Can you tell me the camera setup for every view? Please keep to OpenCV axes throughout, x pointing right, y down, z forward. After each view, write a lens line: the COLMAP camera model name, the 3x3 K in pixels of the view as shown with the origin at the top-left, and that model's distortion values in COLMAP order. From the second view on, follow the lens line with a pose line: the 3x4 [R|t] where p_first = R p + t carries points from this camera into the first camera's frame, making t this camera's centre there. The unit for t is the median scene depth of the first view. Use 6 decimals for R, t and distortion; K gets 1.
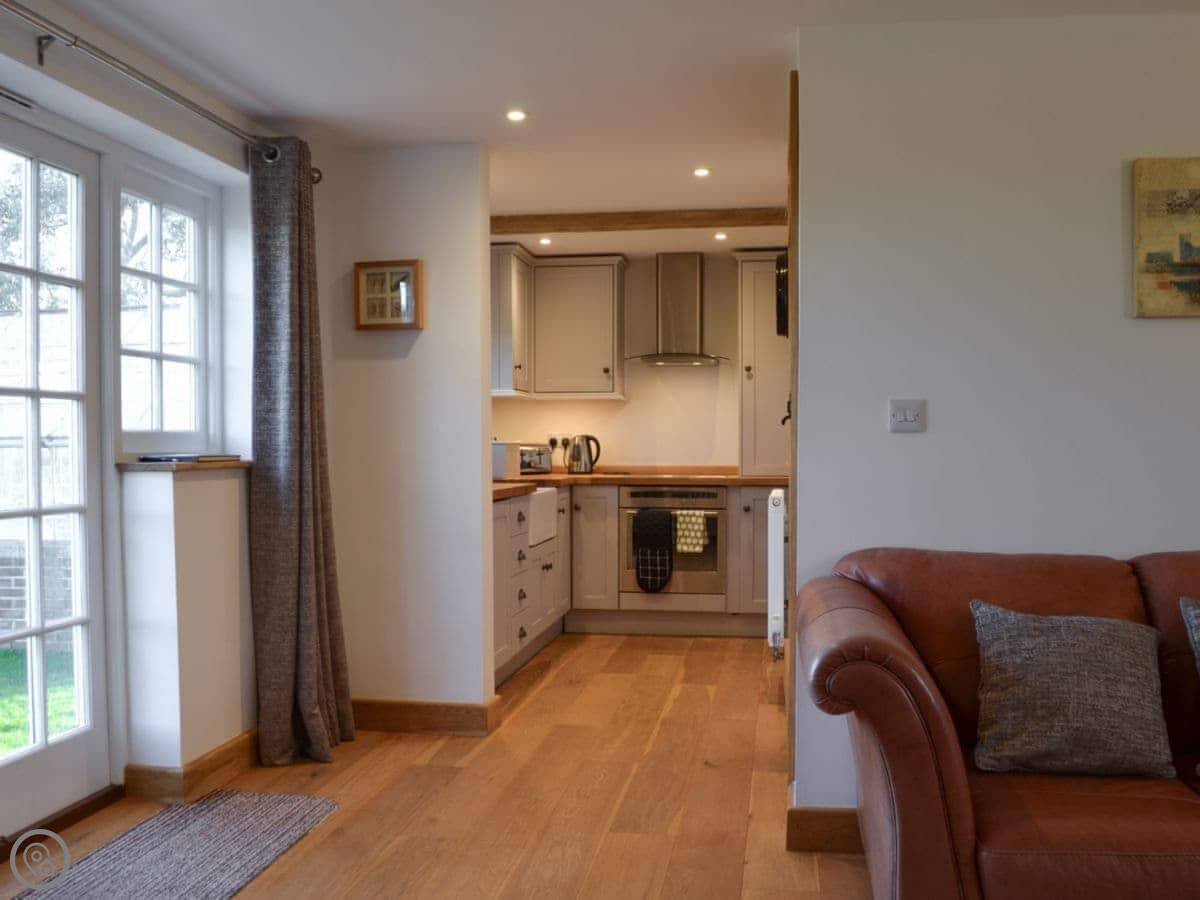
lens RADIAL K [[1062.6, 0, 599.5], [0, 1062.6, 451.1], [0, 0, 1]] dist [-0.081936, 0.003363]
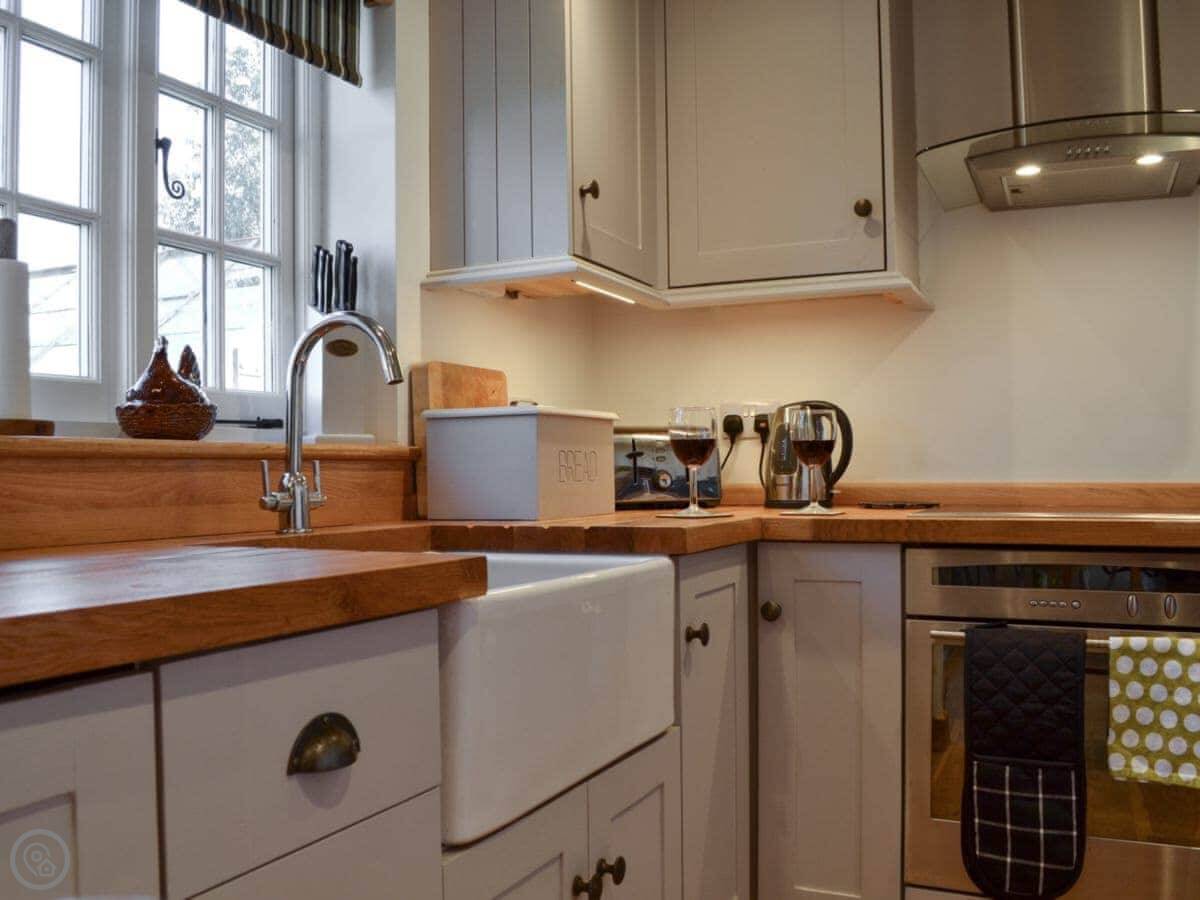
lens RADIAL K [[1062.6, 0, 602.0], [0, 1062.6, 457.8], [0, 0, 1]] dist [-0.081936, 0.003363]
pose [[0.960083, -0.013205, -0.279404, 0.020225], [0.006326, 0.999655, -0.025508, 0.014160], [0.279644, 0.022722, 0.959835, 0.678268]]
